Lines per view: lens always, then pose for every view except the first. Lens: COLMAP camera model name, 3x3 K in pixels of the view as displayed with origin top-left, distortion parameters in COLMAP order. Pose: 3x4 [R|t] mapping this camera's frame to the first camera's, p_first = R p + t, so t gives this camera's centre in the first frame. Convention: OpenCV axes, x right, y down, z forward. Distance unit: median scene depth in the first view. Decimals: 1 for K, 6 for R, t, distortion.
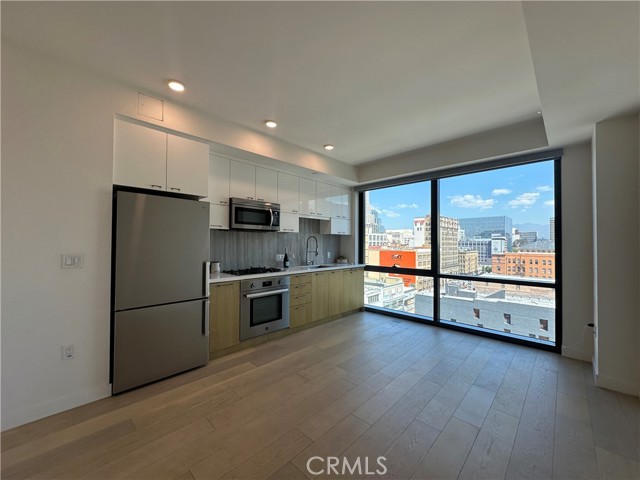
lens RADIAL K [[254.1, 0, 319.7], [0, 254.1, 240.9], [0, 0, 1]] dist [-0.001983, -0.000214]
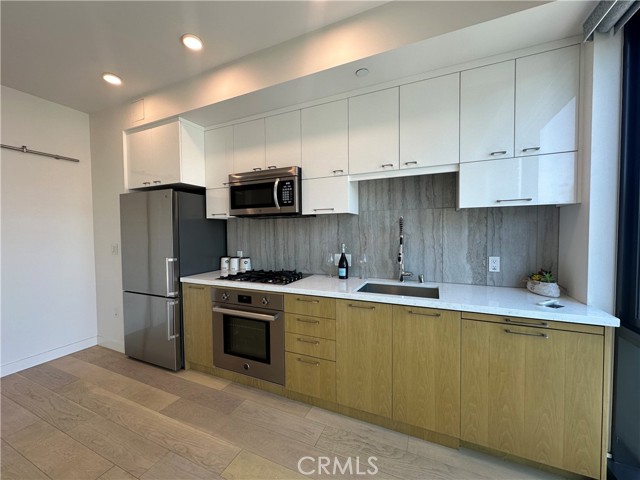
lens RADIAL K [[254.1, 0, 320.6], [0, 254.1, 241.1], [0, 0, 1]] dist [-0.001983, -0.000214]
pose [[0.344904, 0.029694, -0.938168, 0.395250], [0.022153, 0.998964, 0.039762, 0.001460], [0.938377, -0.034498, 0.343889, 0.839342]]
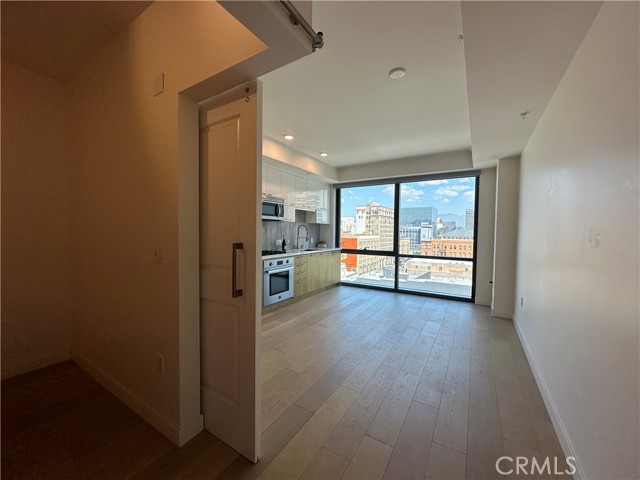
lens RADIAL K [[254.1, 0, 319.8], [0, 254.1, 240.8], [0, 0, 1]] dist [-0.001983, -0.000214]
pose [[0.976608, -0.000801, 0.215028, -0.247394], [-0.010514, 0.998619, 0.051471, -0.006485], [-0.214772, -0.052528, 0.975251, -0.237148]]
